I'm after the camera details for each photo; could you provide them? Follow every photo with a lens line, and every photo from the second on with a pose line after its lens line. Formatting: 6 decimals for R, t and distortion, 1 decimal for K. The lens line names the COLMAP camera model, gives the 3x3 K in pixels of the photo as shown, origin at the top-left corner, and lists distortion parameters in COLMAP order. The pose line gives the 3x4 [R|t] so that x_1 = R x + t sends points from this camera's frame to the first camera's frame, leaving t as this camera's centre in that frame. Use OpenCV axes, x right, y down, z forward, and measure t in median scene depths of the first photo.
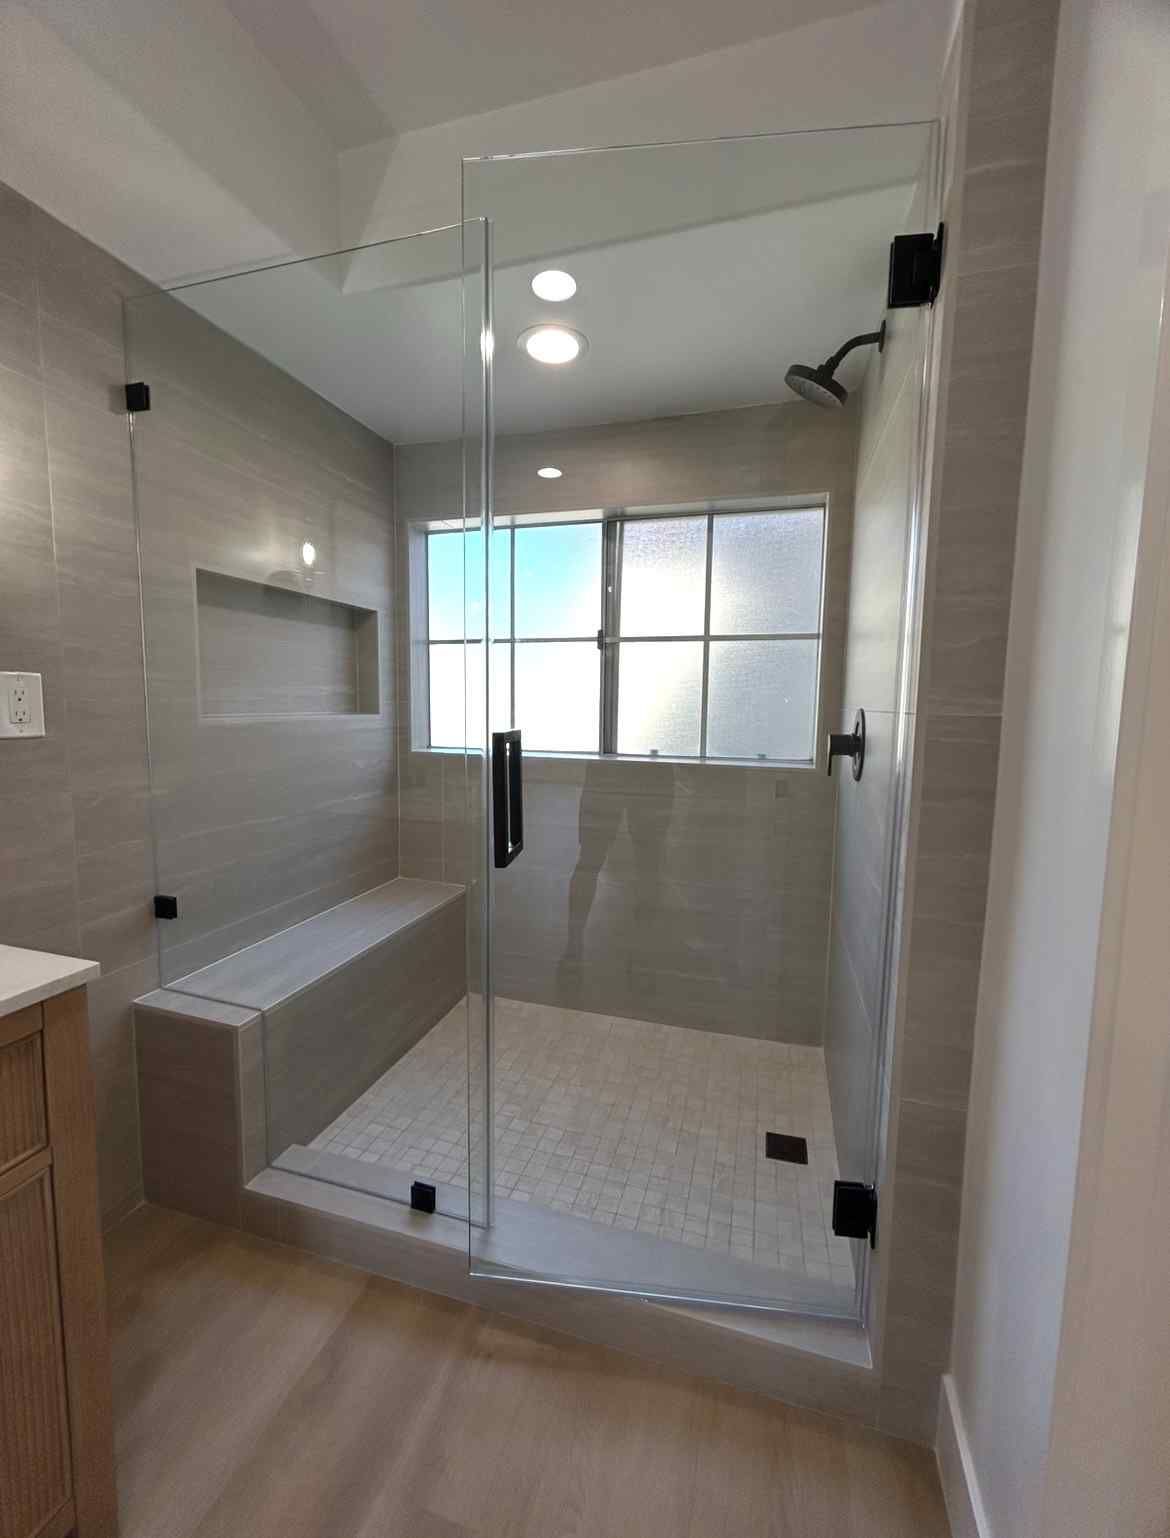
lens RADIAL K [[618.3, 0, 585.0], [0, 618.3, 769.0], [0, 0, 1]] dist [-0.001447, -0.000281]
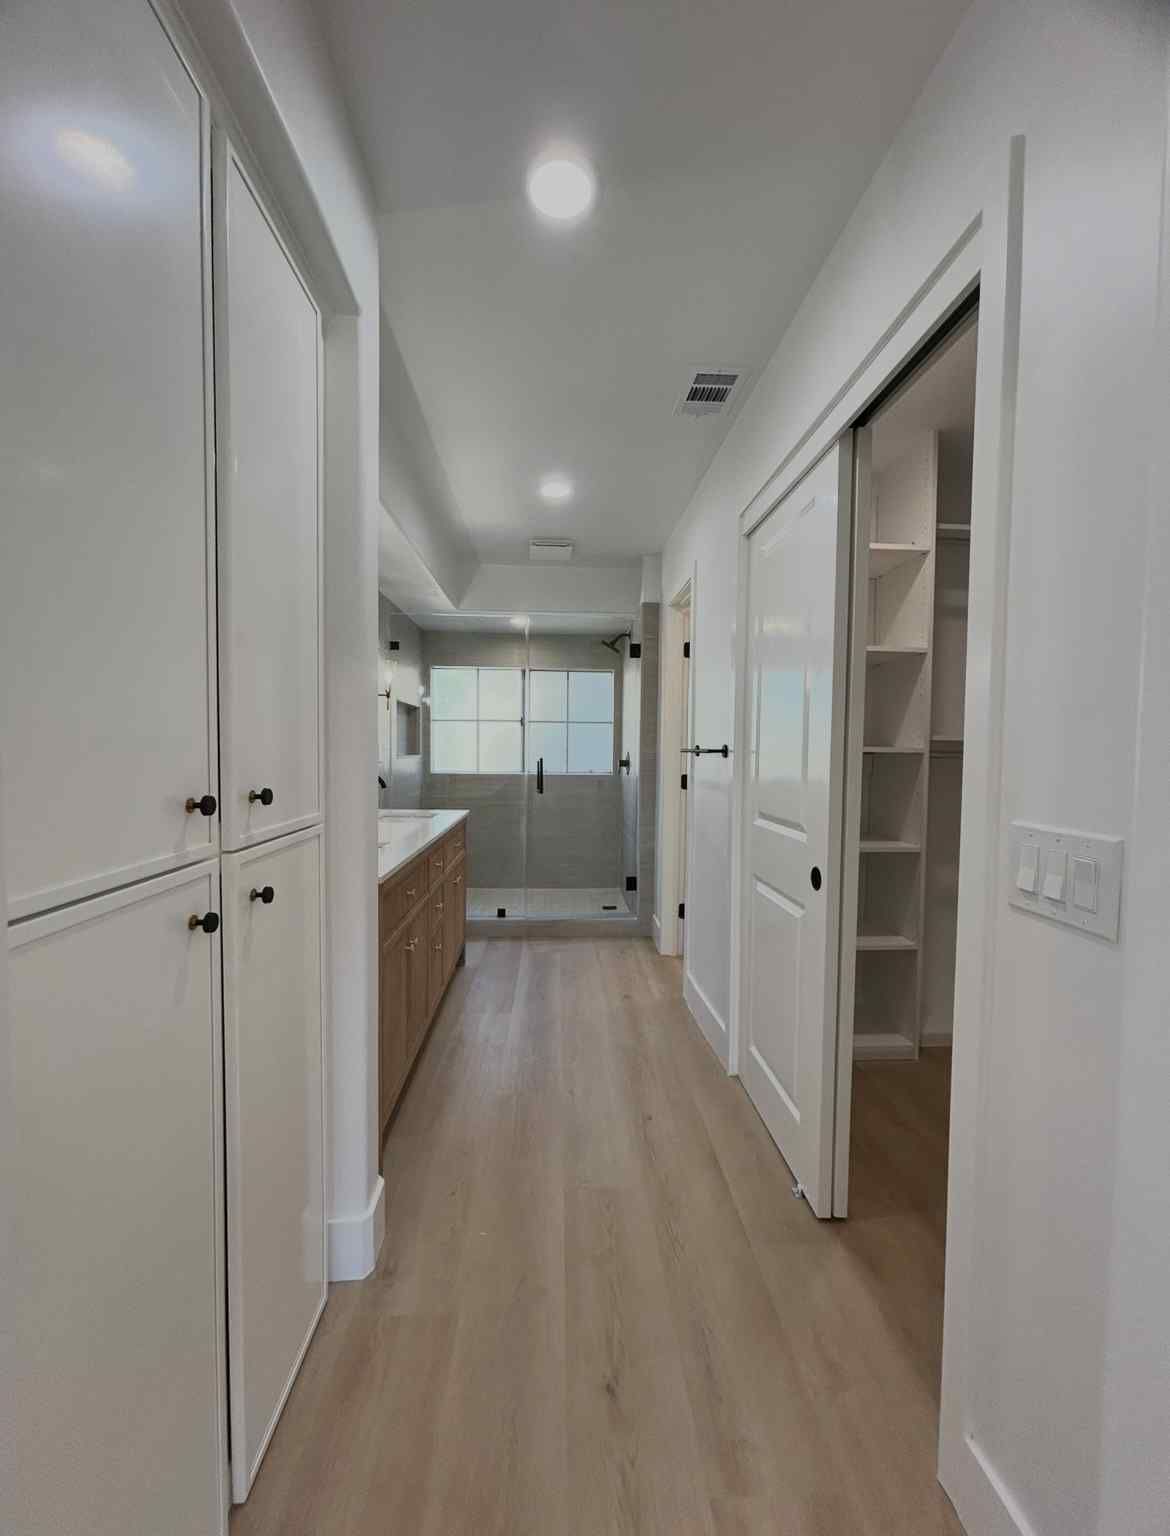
lens RADIAL K [[651.0, 0, 585.0], [0, 651.0, 768.0], [0, 0, 1]] dist [-0.000070, -0.000005]
pose [[0.940406, -0.013021, 0.339803, -0.645651], [0.036980, 0.997256, -0.064130, 0.139643], [-0.338036, 0.072875, 0.938308, -1.480436]]
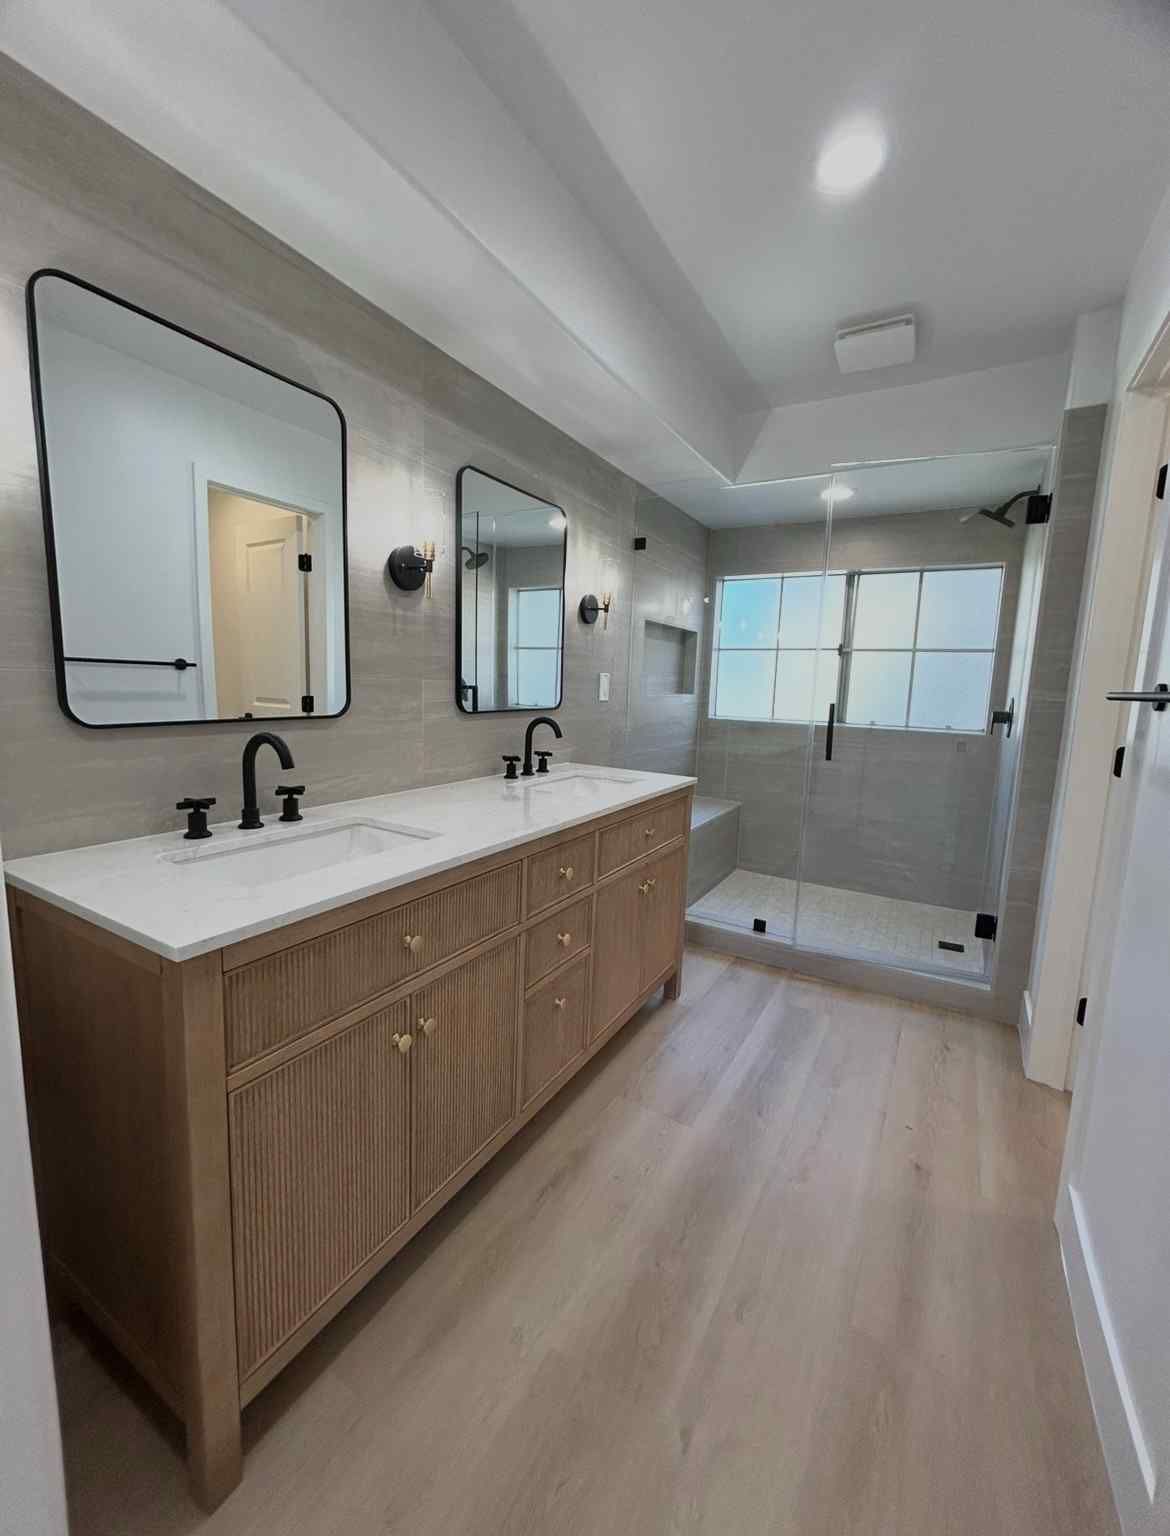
lens RADIAL K [[634.8, 0, 585.0], [0, 634.8, 768.0], [0, 0, 1]] dist [-0.000210, -0.000024]
pose [[0.972717, 0.049813, -0.226583, -0.255779], [-0.044367, 0.998592, 0.029067, 0.082944], [0.227712, -0.018221, 0.973558, -0.829767]]
